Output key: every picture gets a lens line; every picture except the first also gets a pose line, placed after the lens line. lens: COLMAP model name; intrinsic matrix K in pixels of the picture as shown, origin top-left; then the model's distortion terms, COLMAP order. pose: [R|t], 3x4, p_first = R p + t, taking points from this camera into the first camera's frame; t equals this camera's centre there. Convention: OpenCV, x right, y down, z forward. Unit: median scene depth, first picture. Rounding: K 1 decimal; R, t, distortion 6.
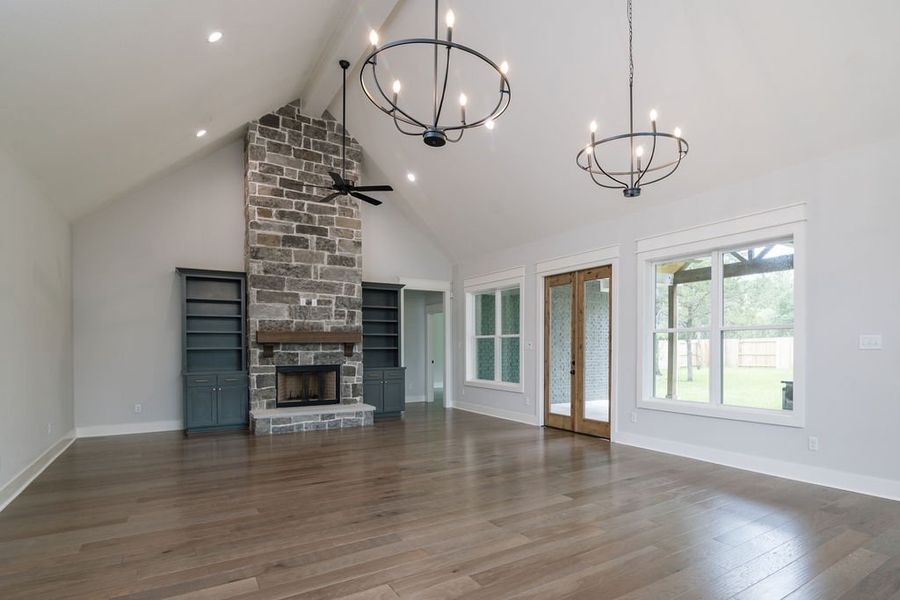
lens RADIAL K [[649.5, 0, 450.2], [0, 649.5, 336.4], [0, 0, 1]] dist [0.007745, 0.001712]
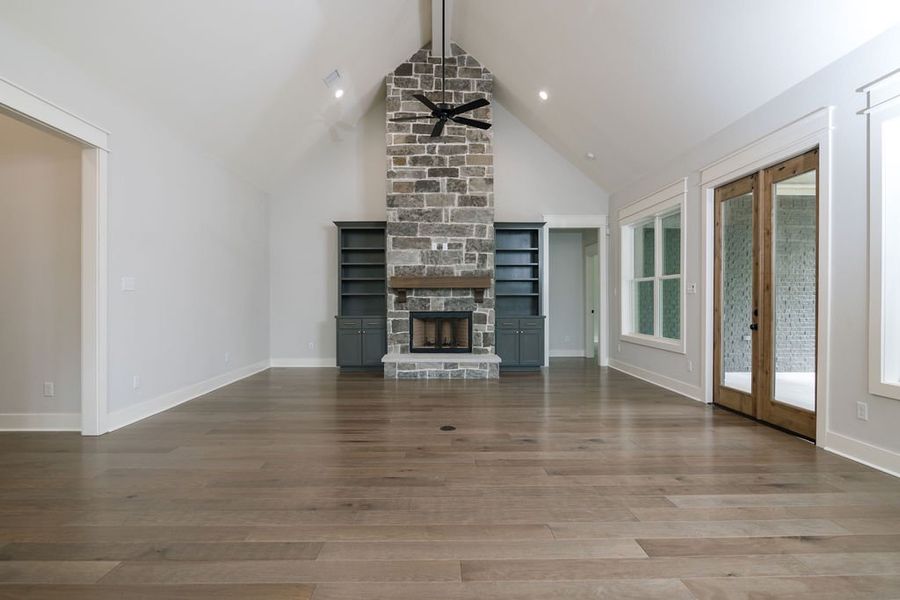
lens RADIAL K [[478.4, 0, 451.9], [0, 478.4, 298.0], [0, 0, 1]] dist [-0.004347, -0.000623]
pose [[0.822277, -0.001695, -0.569084, 0.205887], [-0.000932, 0.999990, -0.004326, 0.027748], [0.569086, 0.004088, 0.822268, 0.422458]]
